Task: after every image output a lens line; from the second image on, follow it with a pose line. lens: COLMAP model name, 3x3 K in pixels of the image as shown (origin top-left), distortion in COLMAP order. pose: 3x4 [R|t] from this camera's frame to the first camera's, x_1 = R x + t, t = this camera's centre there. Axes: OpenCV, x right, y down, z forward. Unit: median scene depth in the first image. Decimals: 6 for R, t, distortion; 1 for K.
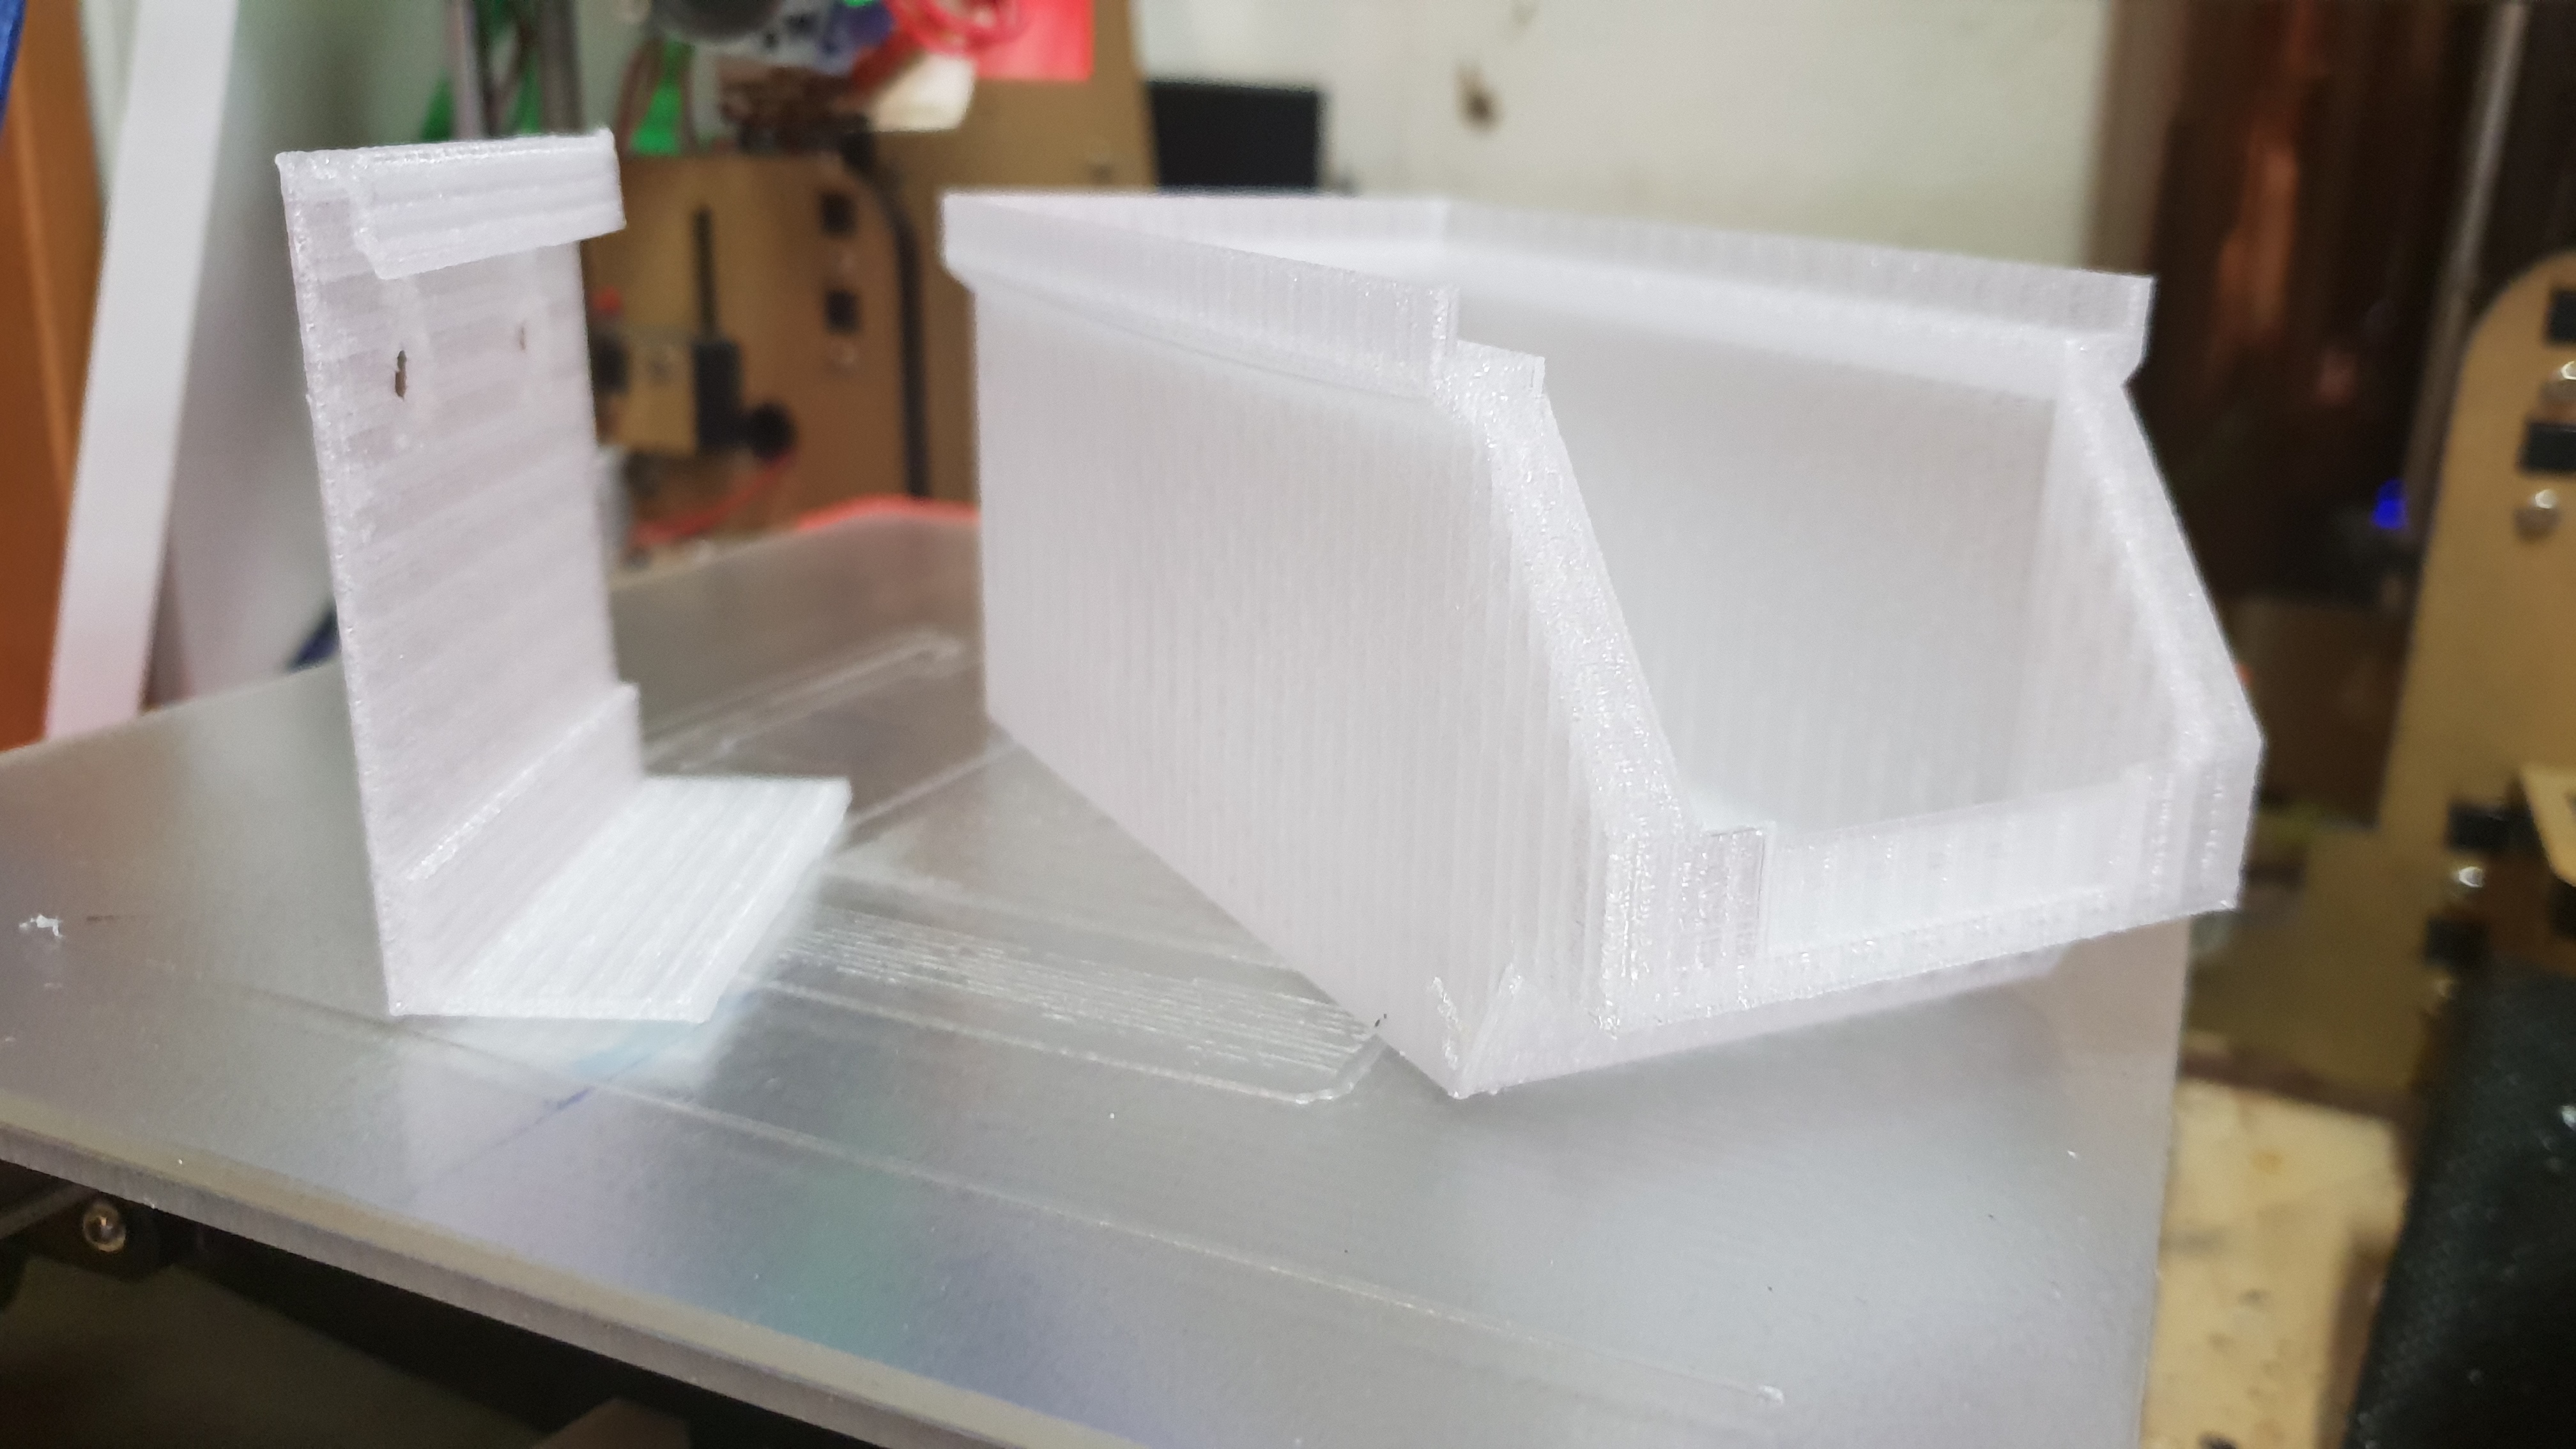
lens RADIAL K [[1900.3, 0, 1288.0], [0, 1900.3, 724.5], [0, 0, 1]] dist [-0.008246, -0.002887]
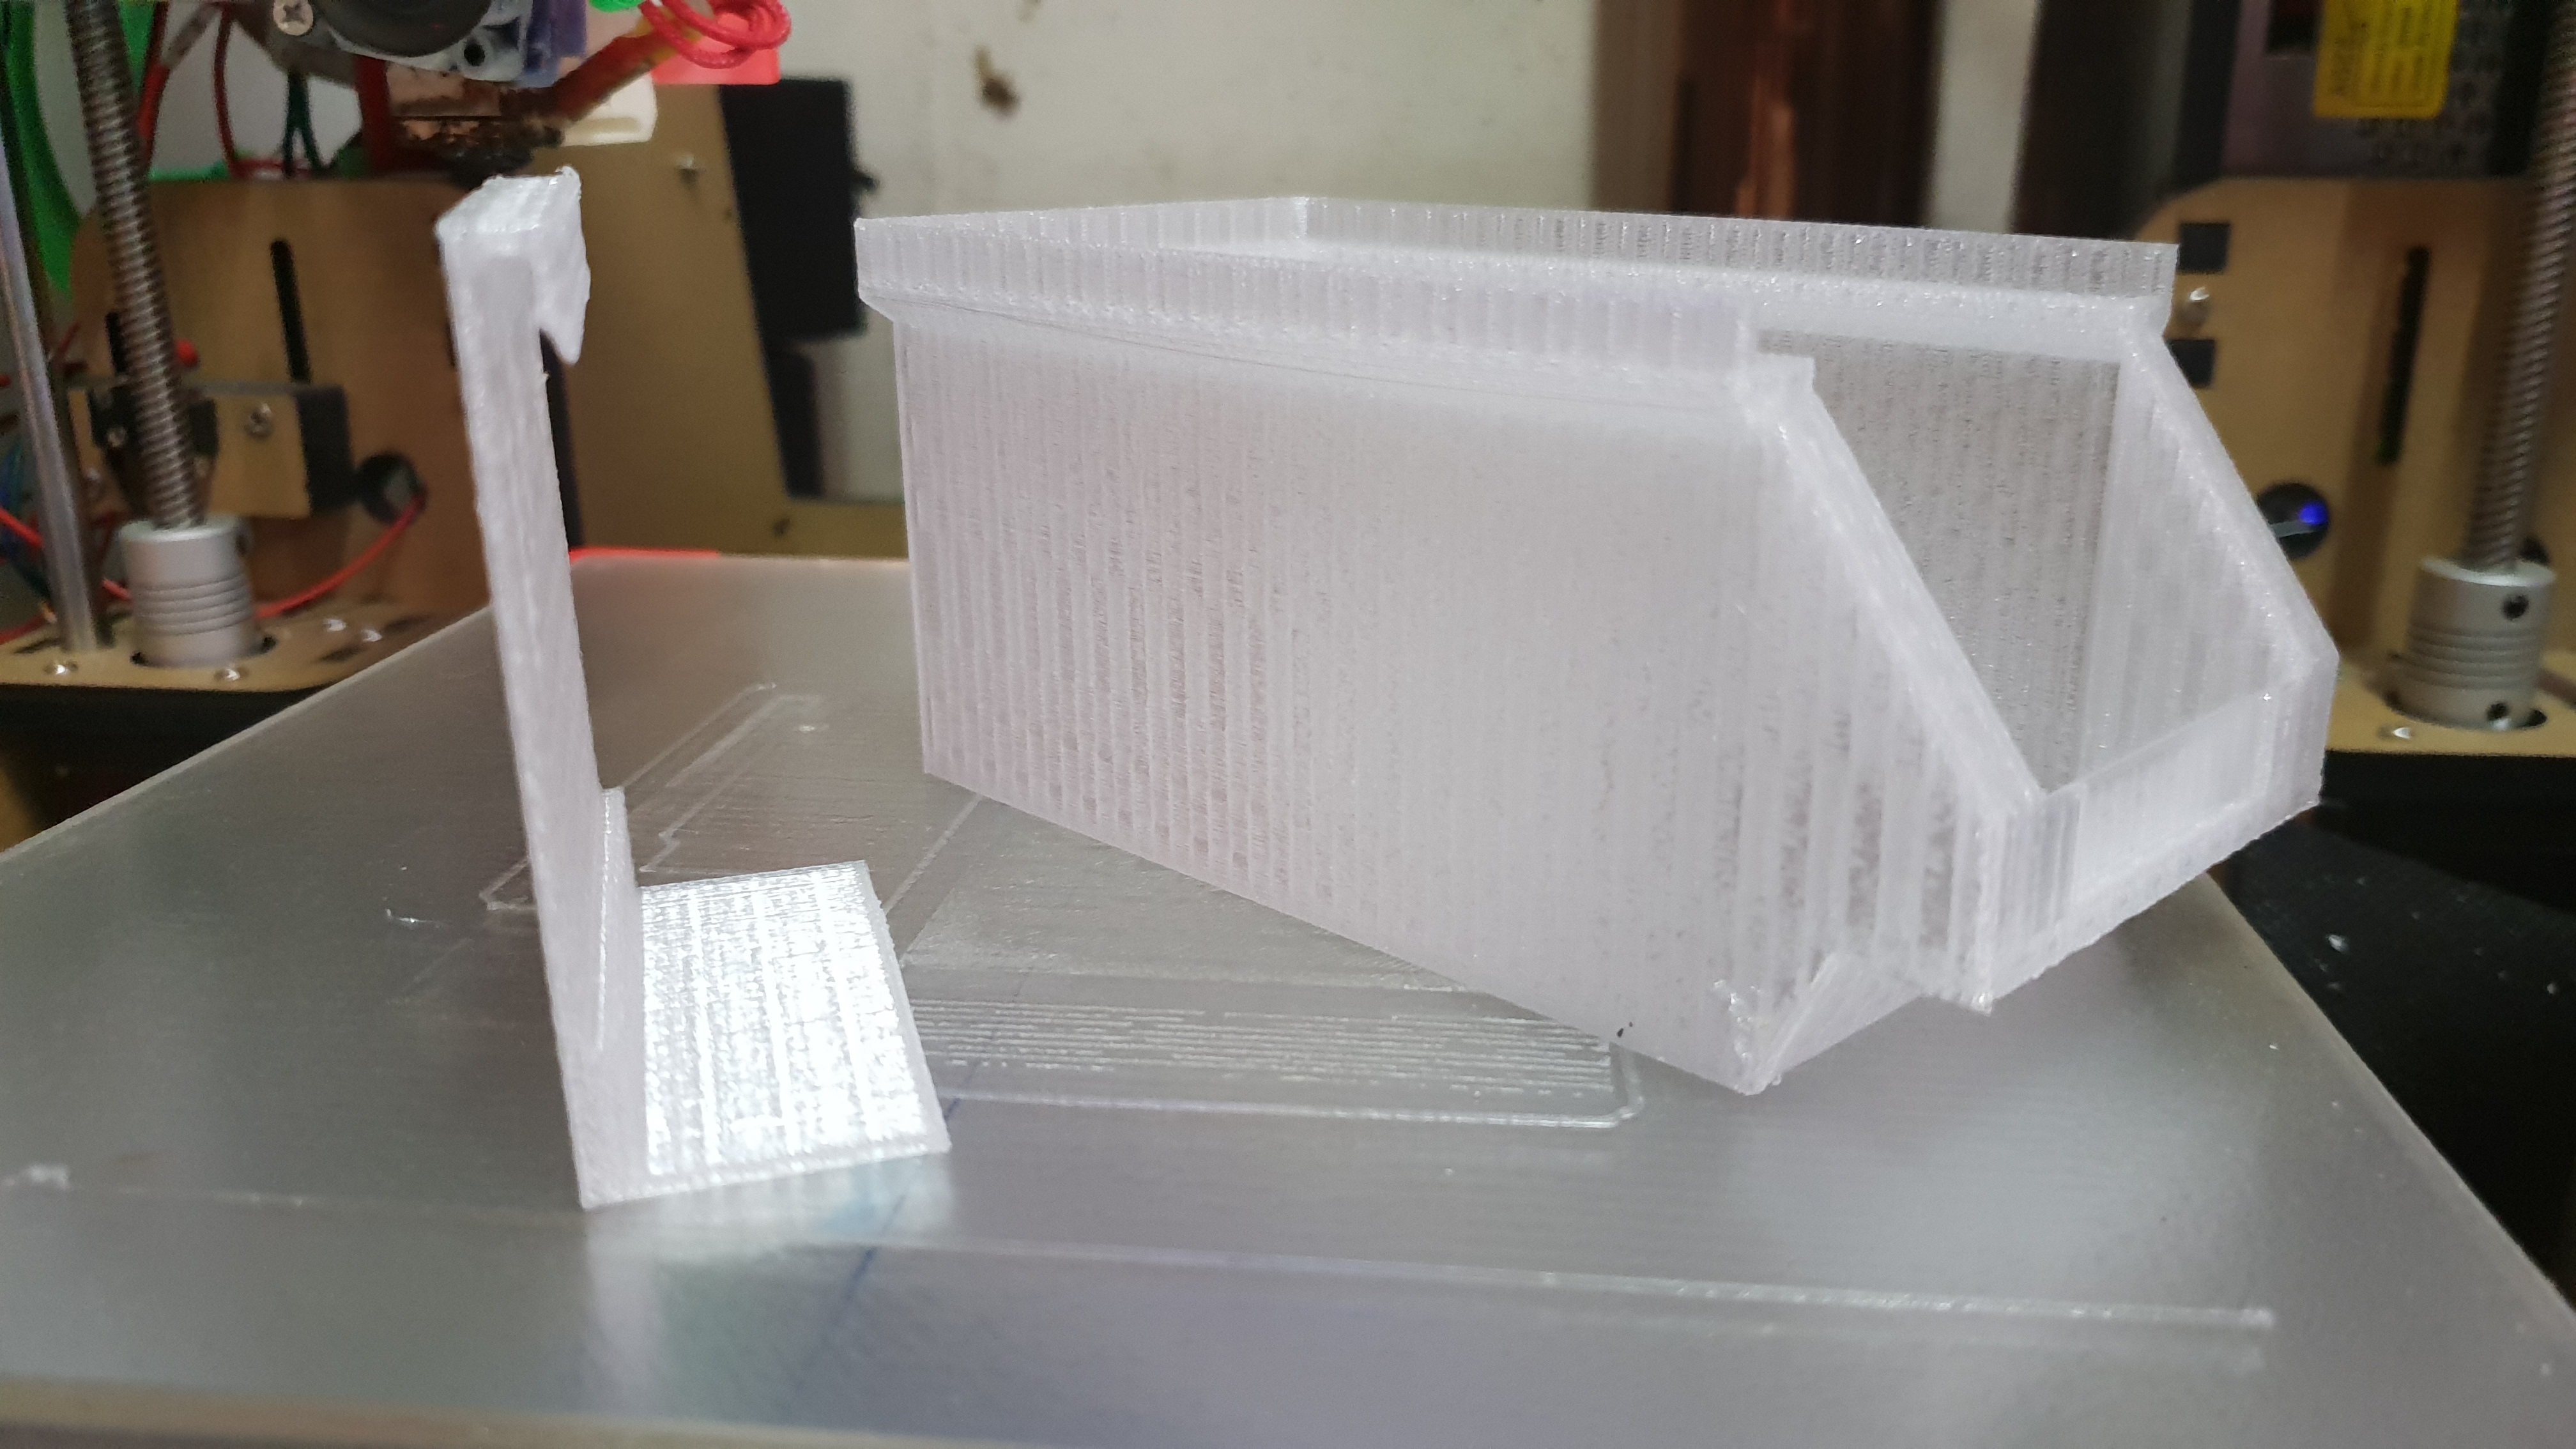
lens RADIAL K [[1883.6, 0, 1224.8], [0, 1883.6, 712.2], [0, 0, 1]] dist [0.001088, 0.000845]
pose [[0.959535, -0.117764, 0.255782, -0.373383], [0.116309, 0.992994, 0.020865, -0.052702], [-0.256448, 0.009729, 0.966509, 0.092029]]
